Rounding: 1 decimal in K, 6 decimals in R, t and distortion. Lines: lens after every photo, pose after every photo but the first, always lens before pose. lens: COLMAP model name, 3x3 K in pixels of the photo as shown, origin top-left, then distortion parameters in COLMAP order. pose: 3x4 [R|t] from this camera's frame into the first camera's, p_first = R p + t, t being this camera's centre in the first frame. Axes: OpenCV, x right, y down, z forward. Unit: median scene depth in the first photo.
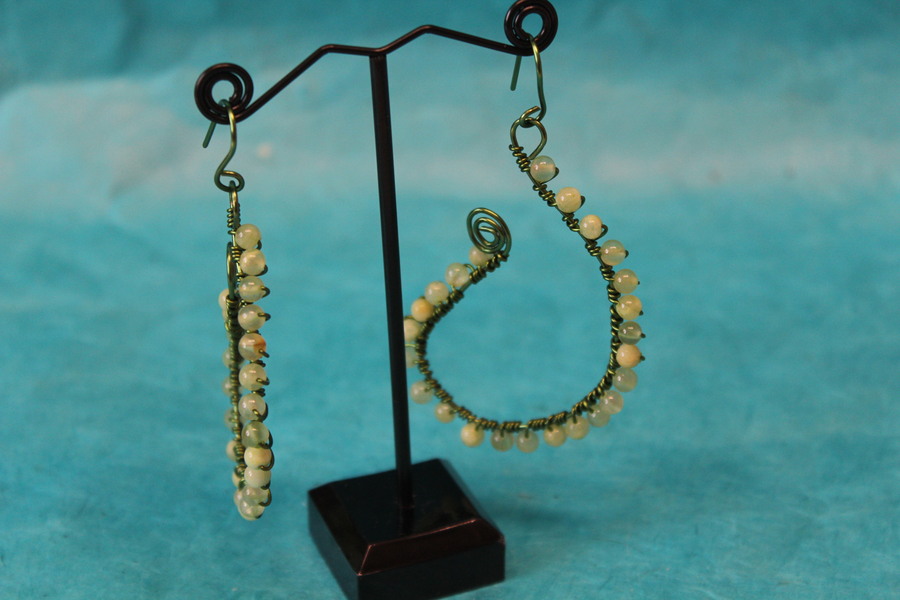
lens RADIAL K [[2833.5, 0, 450.0], [0, 2833.5, 300.0], [0, 0, 1]] dist [0.405599, -2.139195]
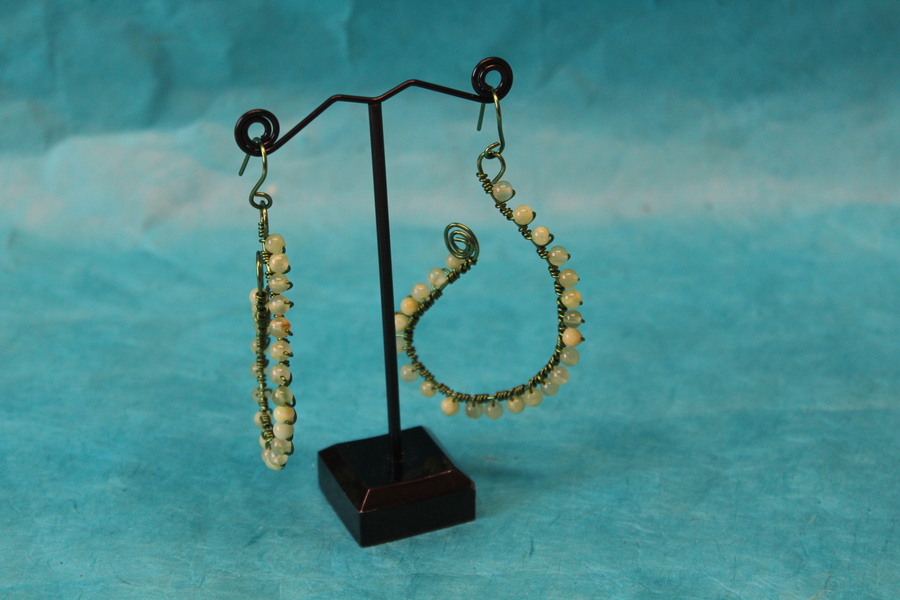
lens RADIAL K [[2833.5, 0, 450.0], [0, 2833.5, 300.0], [0, 0, 1]] dist [0.405599, -2.139195]
pose [[0.999886, -0.007535, 0.013106, -0.007781], [0.007861, 0.999657, -0.024982, 0.032296], [-0.012914, 0.025083, 0.999602, -0.259033]]
